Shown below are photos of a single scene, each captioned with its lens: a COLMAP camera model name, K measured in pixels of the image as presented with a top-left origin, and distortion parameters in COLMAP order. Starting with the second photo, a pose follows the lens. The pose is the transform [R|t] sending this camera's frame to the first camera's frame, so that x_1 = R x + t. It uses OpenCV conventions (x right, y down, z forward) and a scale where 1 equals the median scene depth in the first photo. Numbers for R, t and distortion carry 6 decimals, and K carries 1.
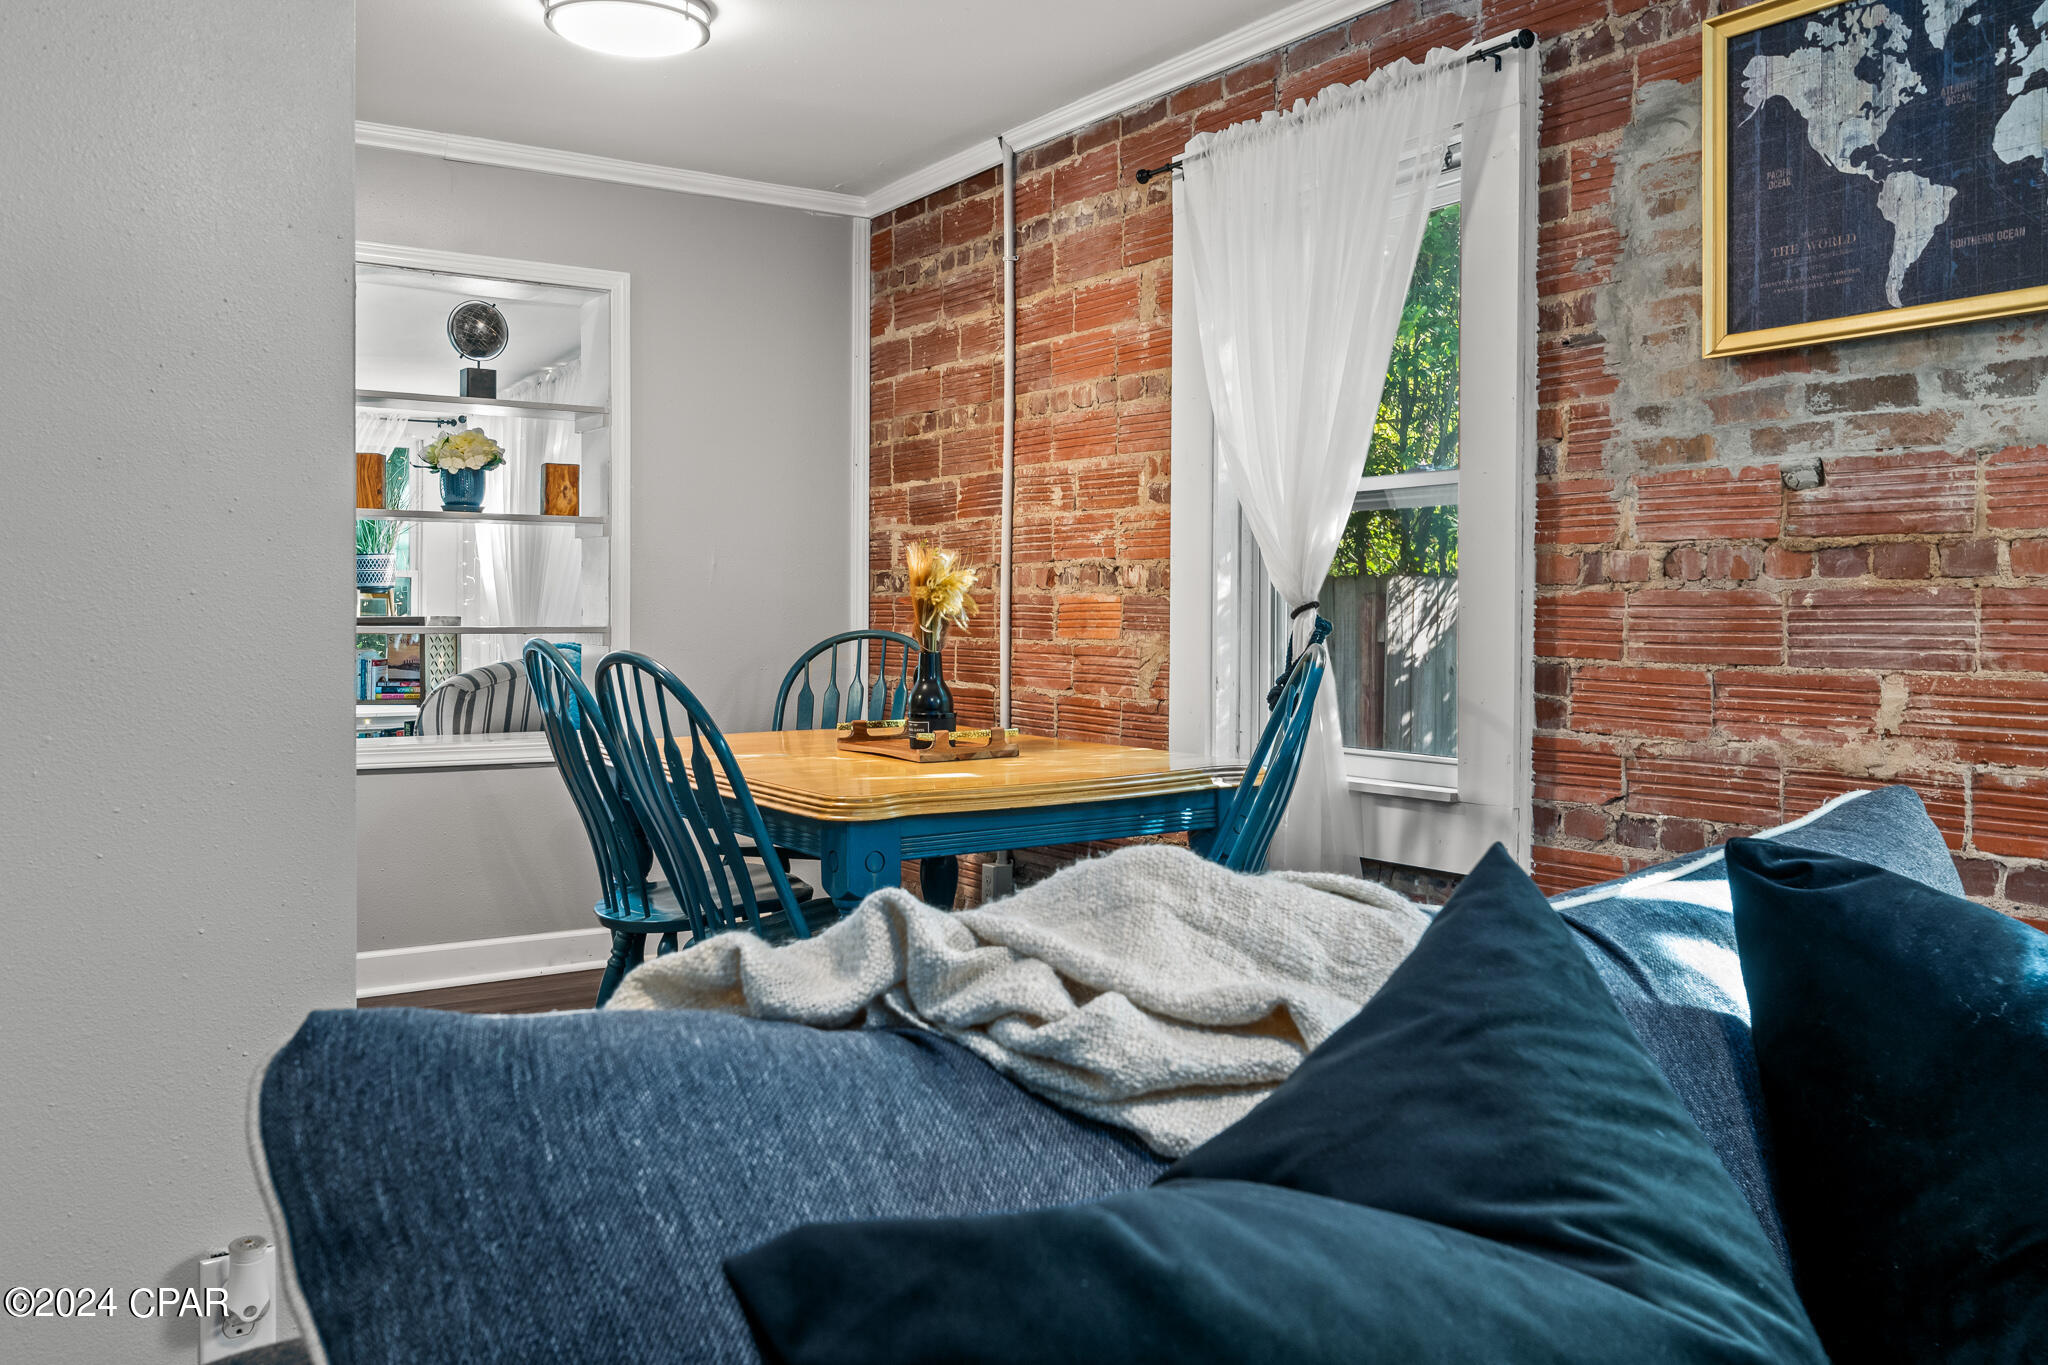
lens RADIAL K [[1696.9, 0, 1051.1], [0, 1696.9, 630.9], [0, 0, 1]] dist [0.013454, 0.005737]
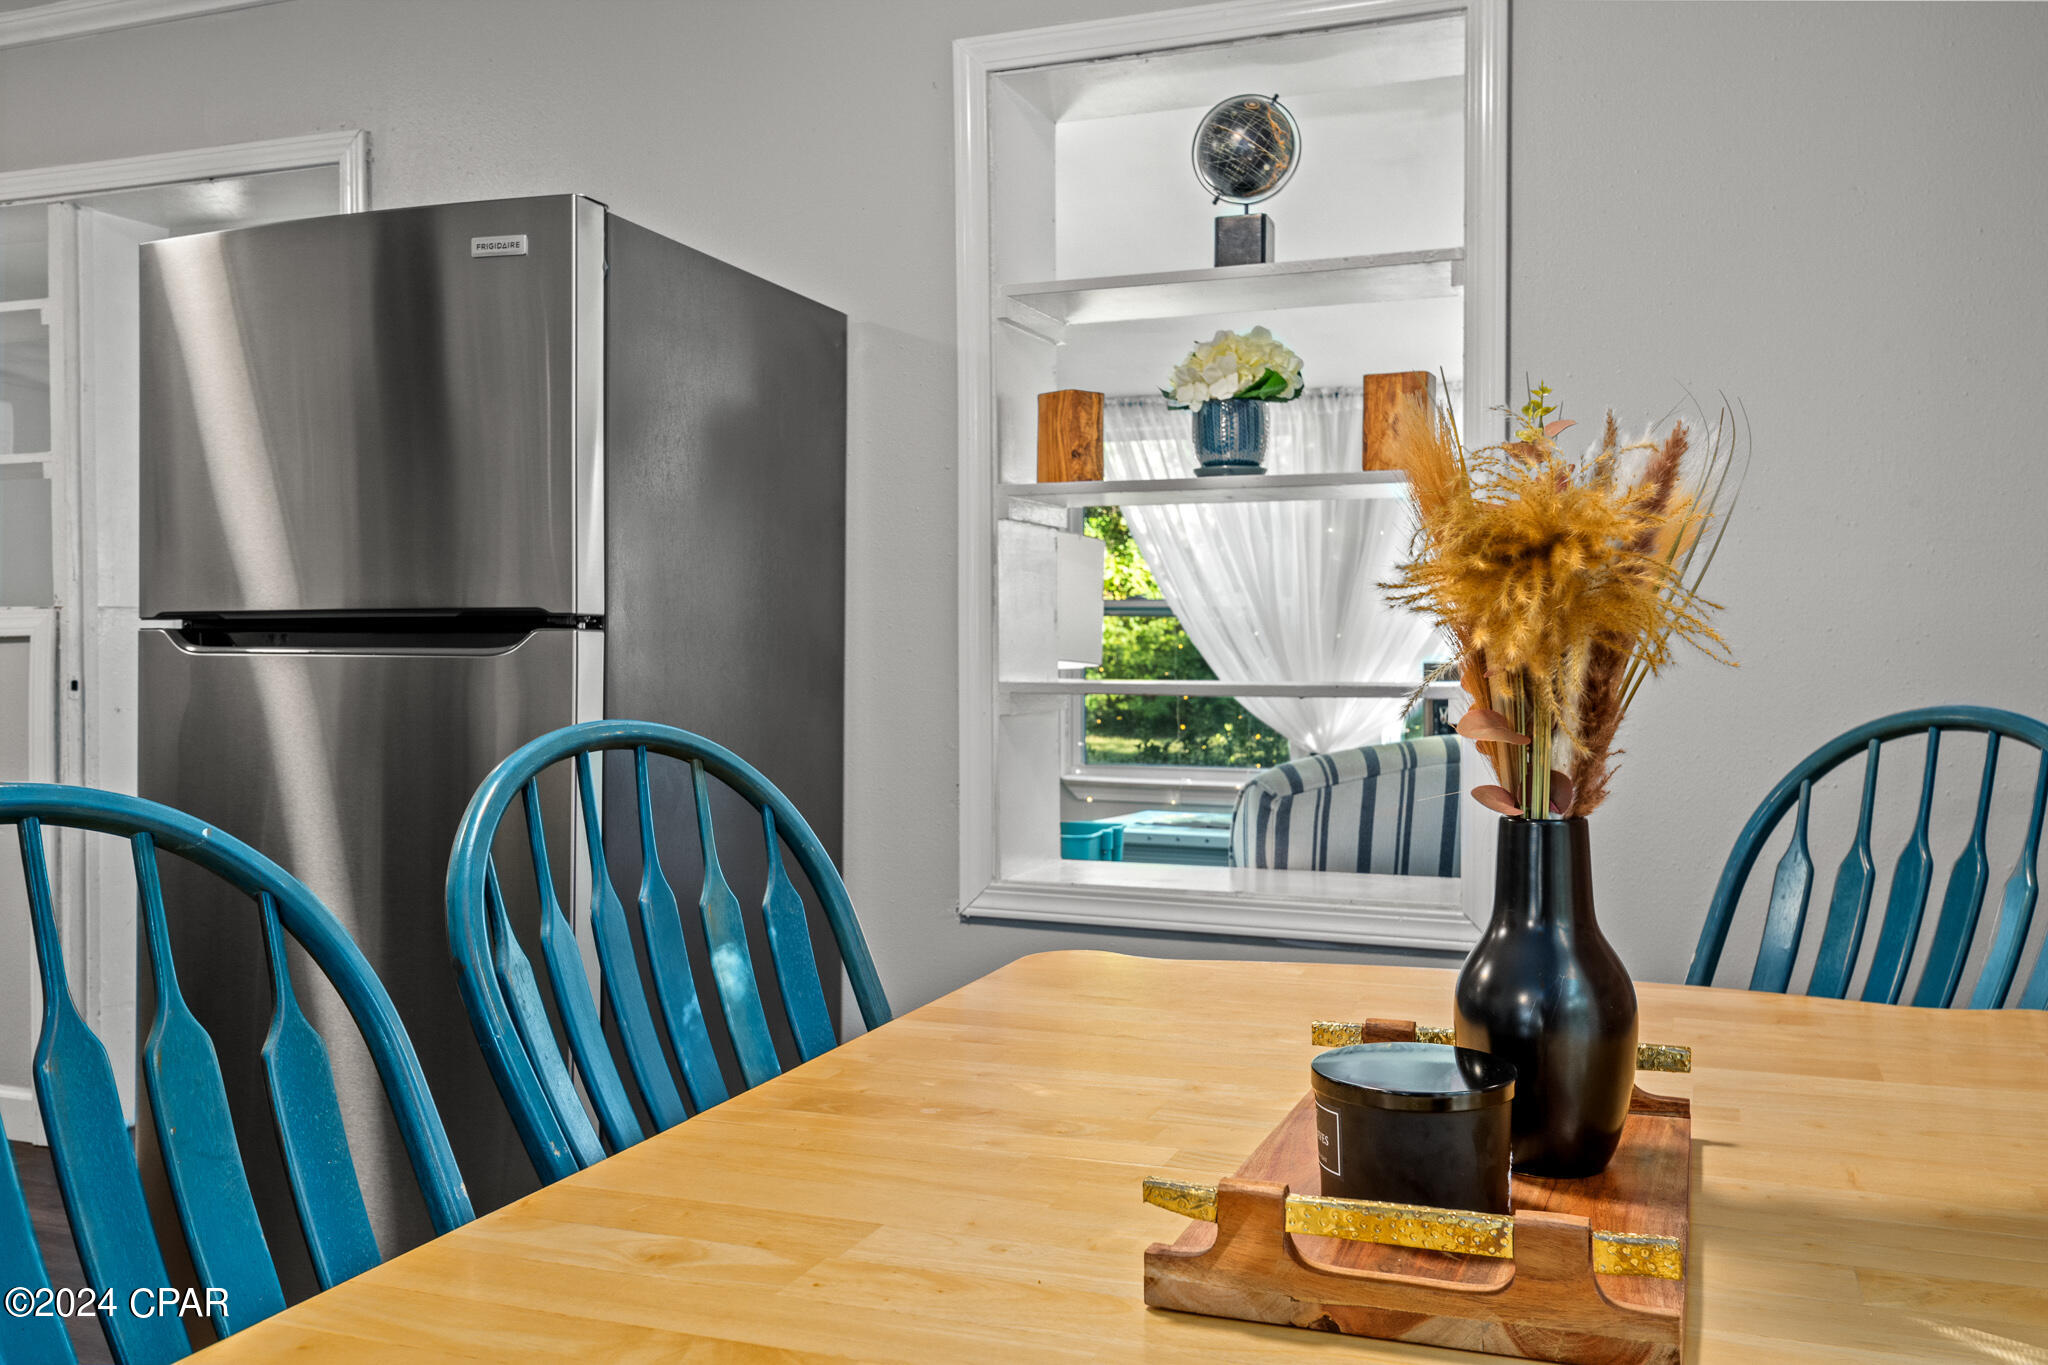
lens RADIAL K [[1696.9, 0, 1051.1], [0, 1696.9, 630.9], [0, 0, 1]] dist [0.013454, 0.005737]
pose [[0.576120, -0.004897, -0.817350, 0.098363], [-0.013151, 0.999797, -0.015260, -0.012258], [0.817259, 0.019540, 0.575939, 0.787665]]
